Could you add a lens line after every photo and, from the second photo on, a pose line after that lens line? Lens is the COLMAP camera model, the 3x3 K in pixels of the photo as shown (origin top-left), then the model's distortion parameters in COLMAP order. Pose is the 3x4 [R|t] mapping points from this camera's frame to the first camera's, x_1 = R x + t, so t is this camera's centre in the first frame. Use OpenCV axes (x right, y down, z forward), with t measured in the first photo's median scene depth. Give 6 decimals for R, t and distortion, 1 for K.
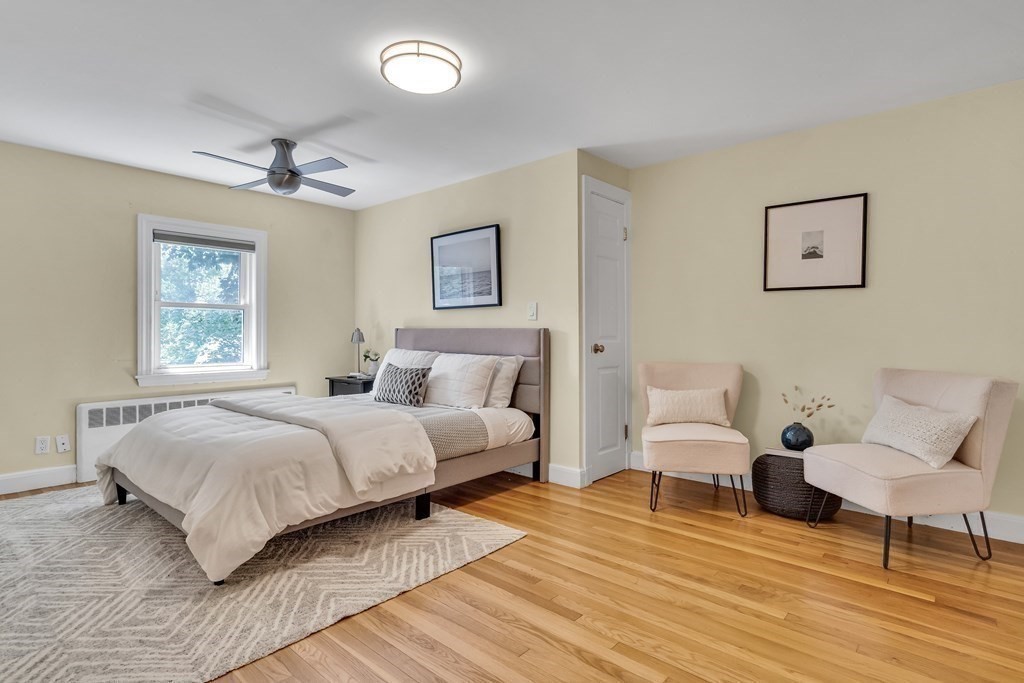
lens RADIAL K [[519.8, 0, 510.4], [0, 519.8, 337.2], [0, 0, 1]] dist [0.004565, 0.001610]
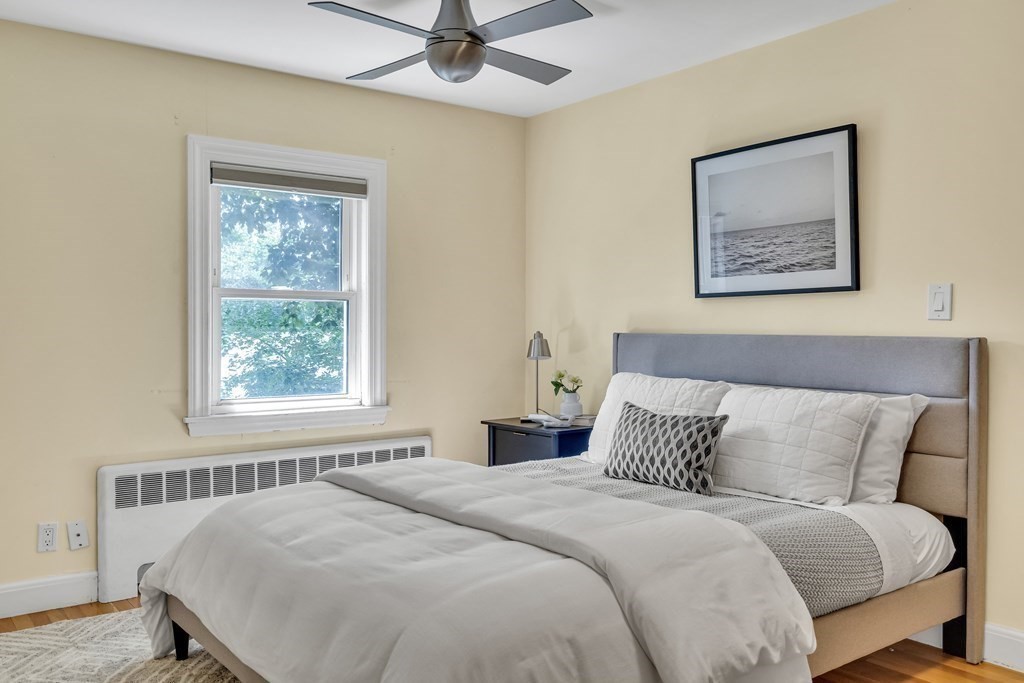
lens RADIAL K [[833.1, 0, 512.9], [0, 833.1, 341.7], [0, 0, 1]] dist [0.002912, 0.007181]
pose [[0.983125, 0.002548, -0.182918, -0.209235], [-0.000751, 0.999951, 0.009892, -0.020666], [0.182934, -0.009588, 0.983078, 0.175210]]
